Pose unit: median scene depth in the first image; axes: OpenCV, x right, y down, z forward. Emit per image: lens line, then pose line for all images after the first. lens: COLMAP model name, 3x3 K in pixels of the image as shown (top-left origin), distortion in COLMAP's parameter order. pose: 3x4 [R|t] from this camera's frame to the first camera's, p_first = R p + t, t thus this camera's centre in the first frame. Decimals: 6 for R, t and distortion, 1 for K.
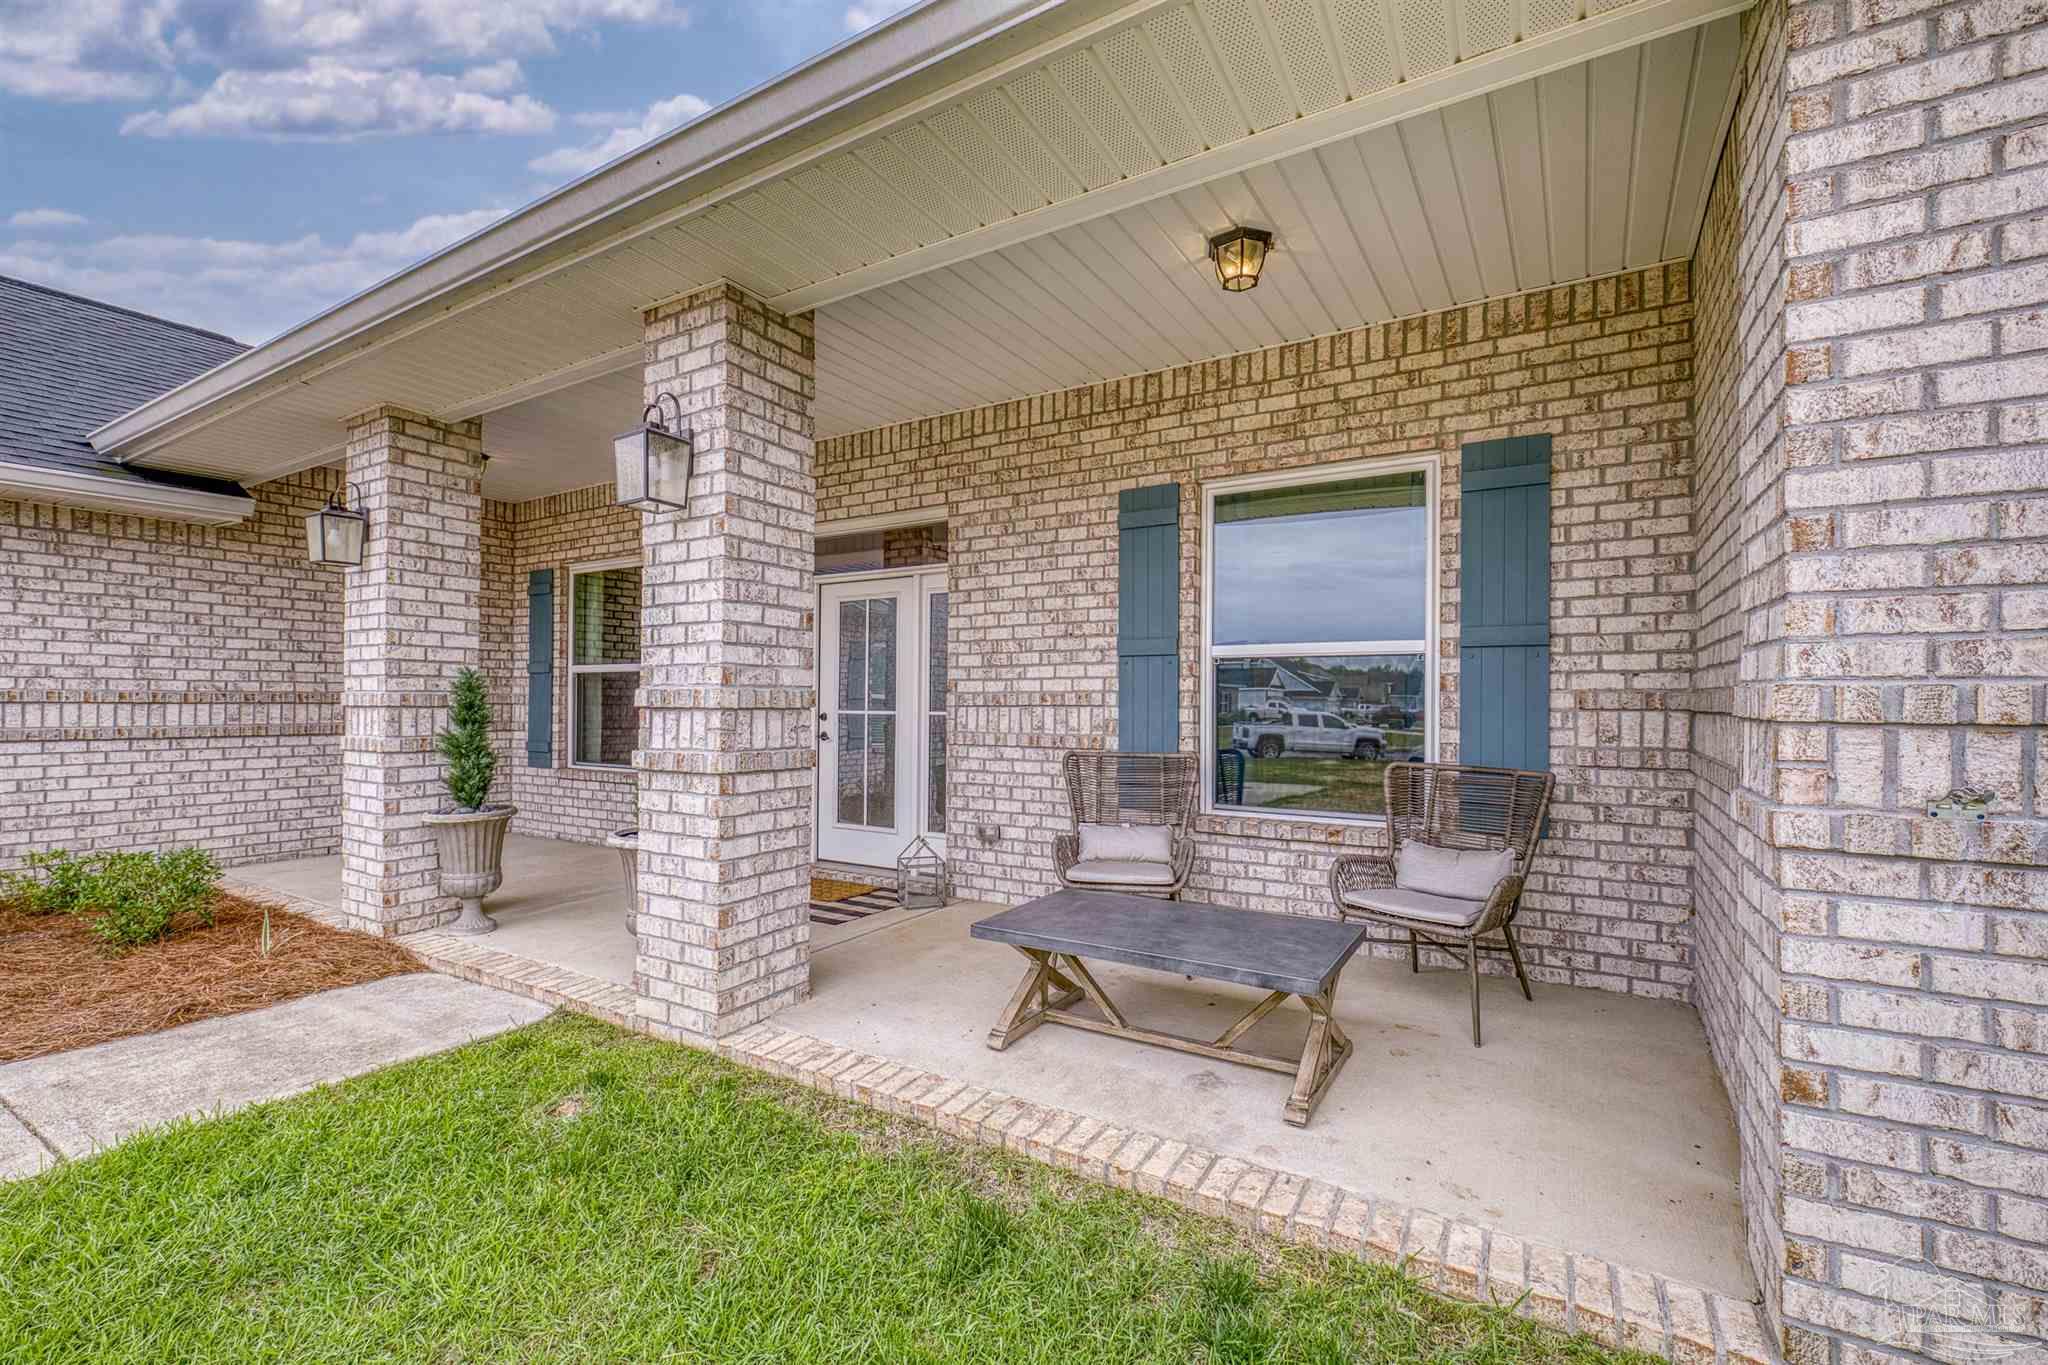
lens RADIAL K [[885.3, 0, 1015.2], [0, 885.3, 706.3], [0, 0, 1]] dist [0.002075, 0.000573]
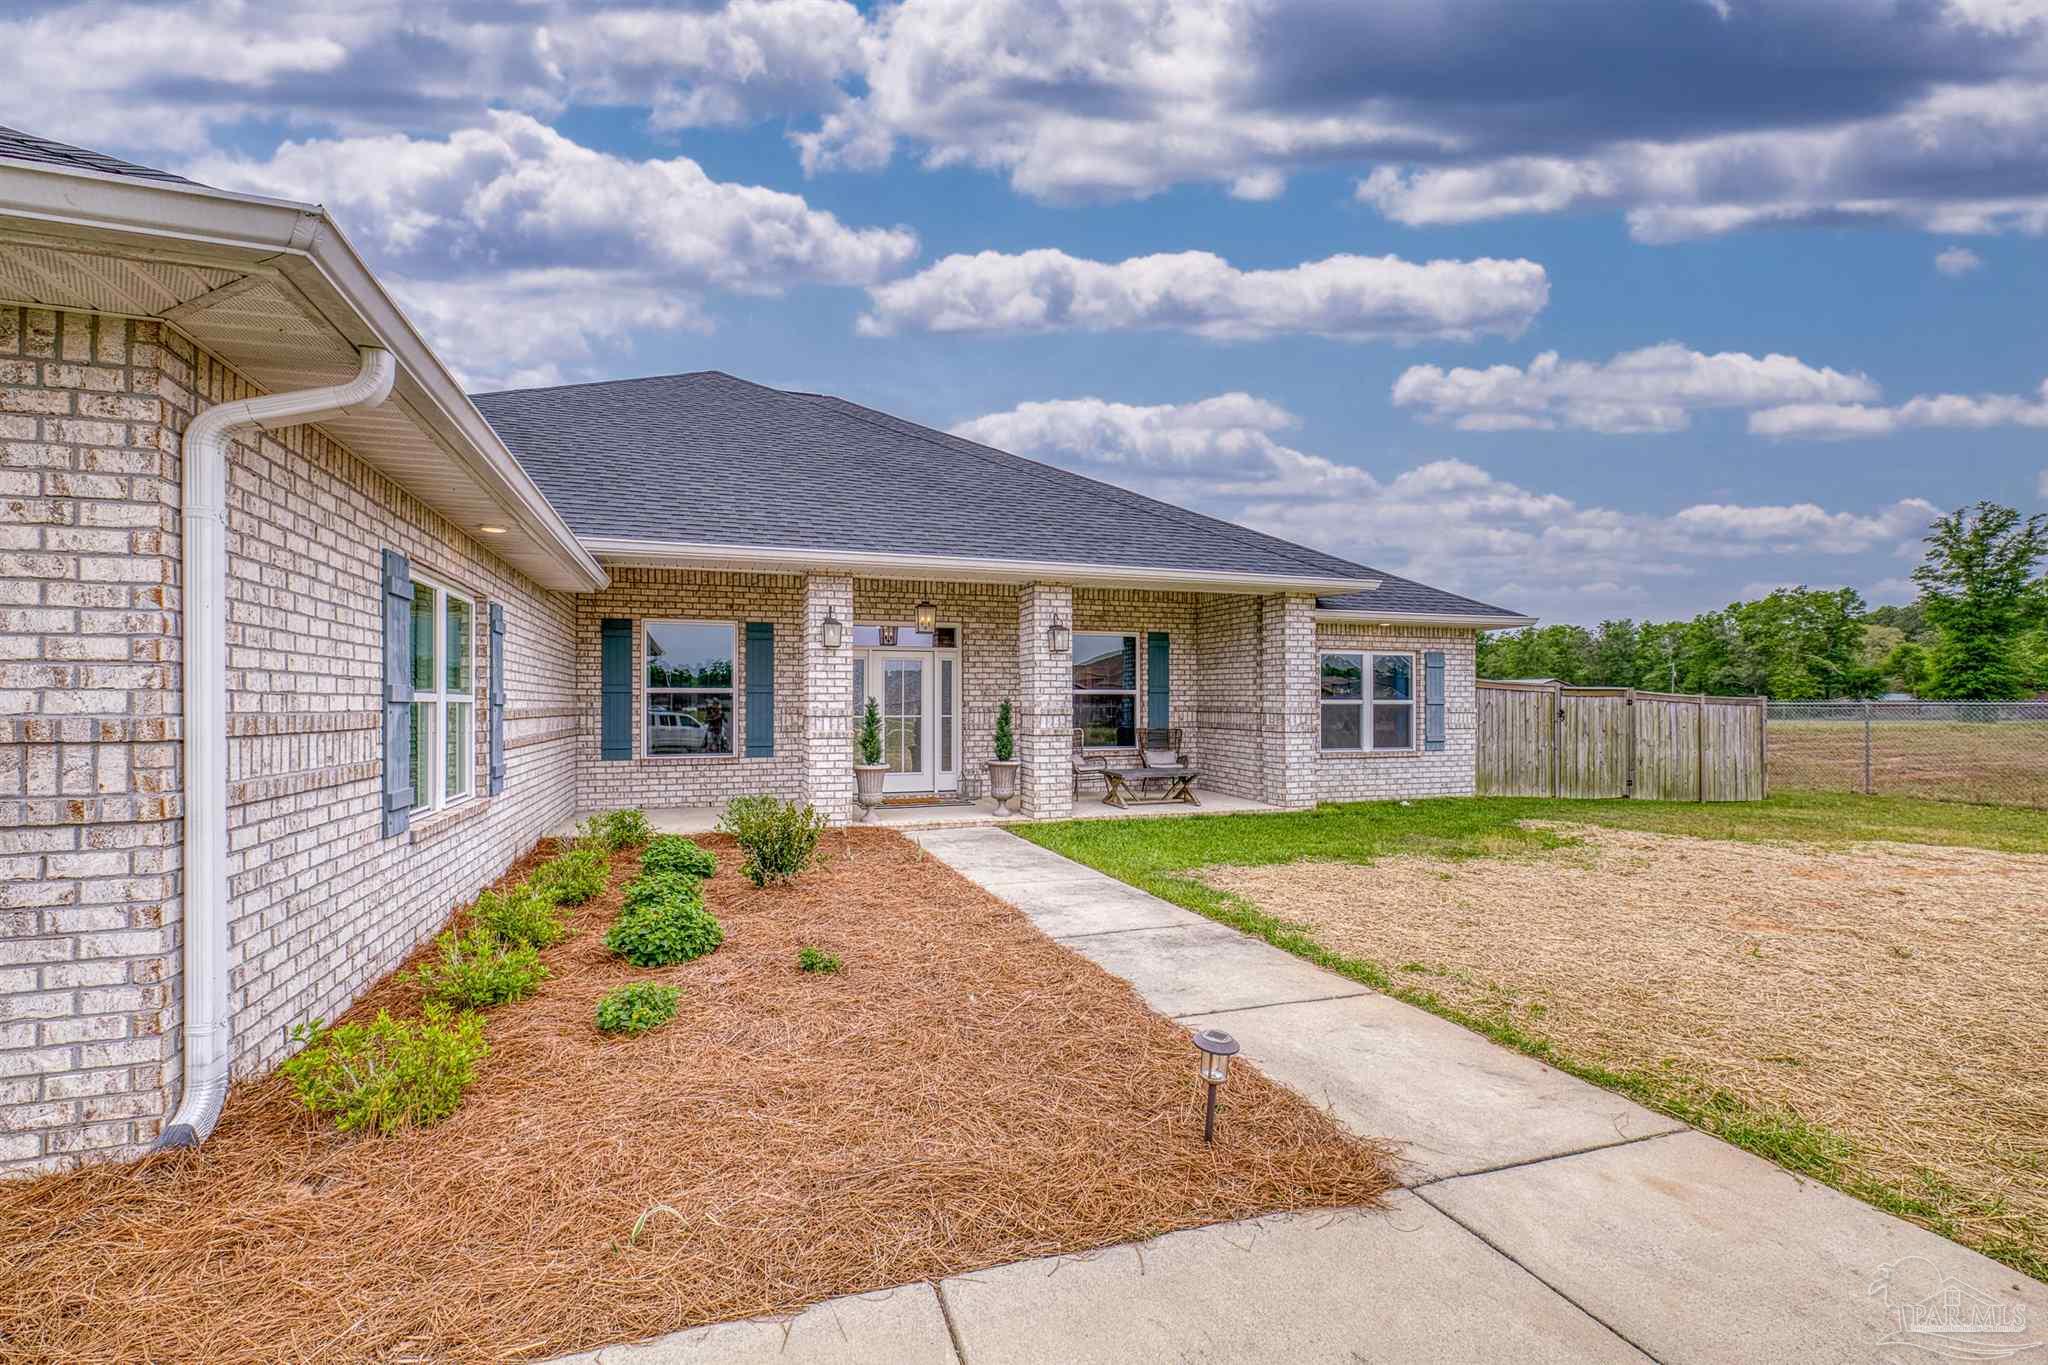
lens RADIAL K [[885.3, 0, 1015.2], [0, 885.3, 706.3], [0, 0, 1]] dist [0.002075, 0.000573]
pose [[0.628253, -0.006621, 0.777981, -2.327500], [0.006547, 0.999973, 0.003223, -0.030116], [-0.777982, 0.003068, 0.628280, -0.677698]]
